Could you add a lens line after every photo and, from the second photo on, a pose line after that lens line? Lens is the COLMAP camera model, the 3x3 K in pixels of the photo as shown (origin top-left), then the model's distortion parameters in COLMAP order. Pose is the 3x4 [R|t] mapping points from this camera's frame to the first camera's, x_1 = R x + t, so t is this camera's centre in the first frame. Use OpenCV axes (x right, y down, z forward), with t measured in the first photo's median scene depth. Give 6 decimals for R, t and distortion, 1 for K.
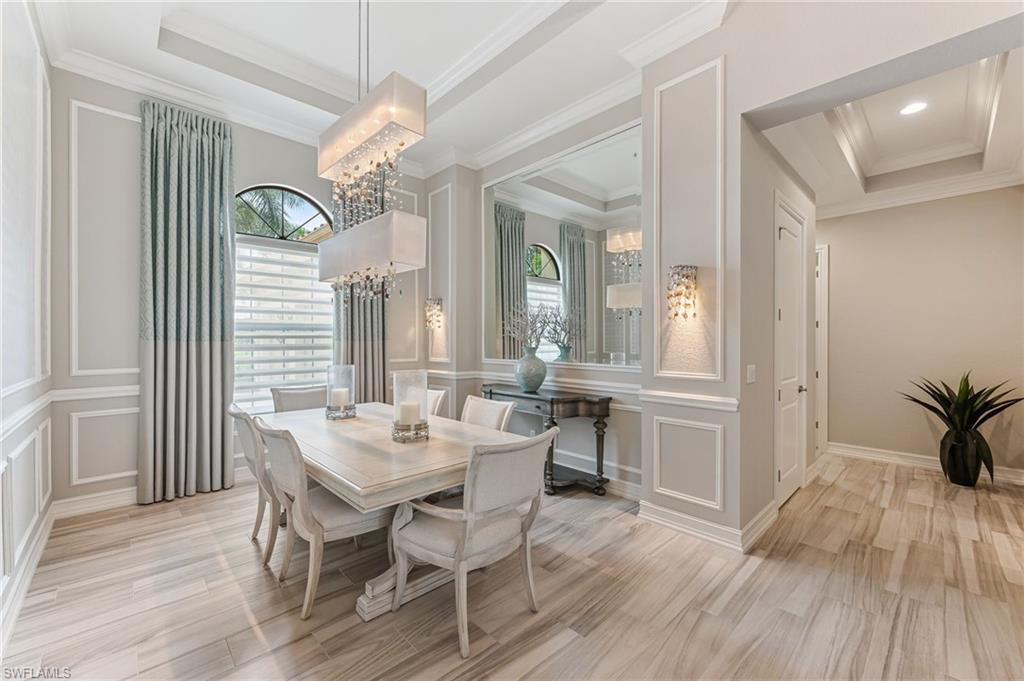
lens RADIAL K [[407.7, 0, 512.5], [0, 407.7, 338.7], [0, 0, 1]] dist [0.004021, -0.000628]
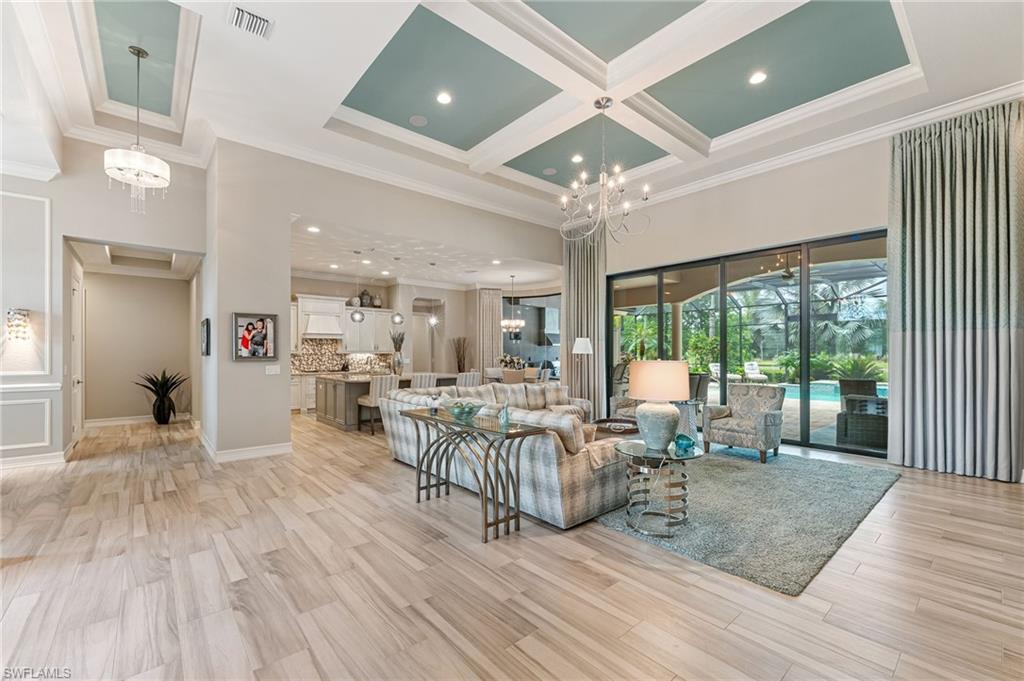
lens RADIAL K [[407.7, 0, 489.5], [0, 407.7, 352.2], [0, 0, 1]] dist [0.004021, -0.000628]
pose [[0.064747, -0.001325, 0.997901, -0.836032], [0.003800, 0.999992, 0.001082, 0.005960], [-0.997894, 0.003722, 0.064751, -0.764369]]
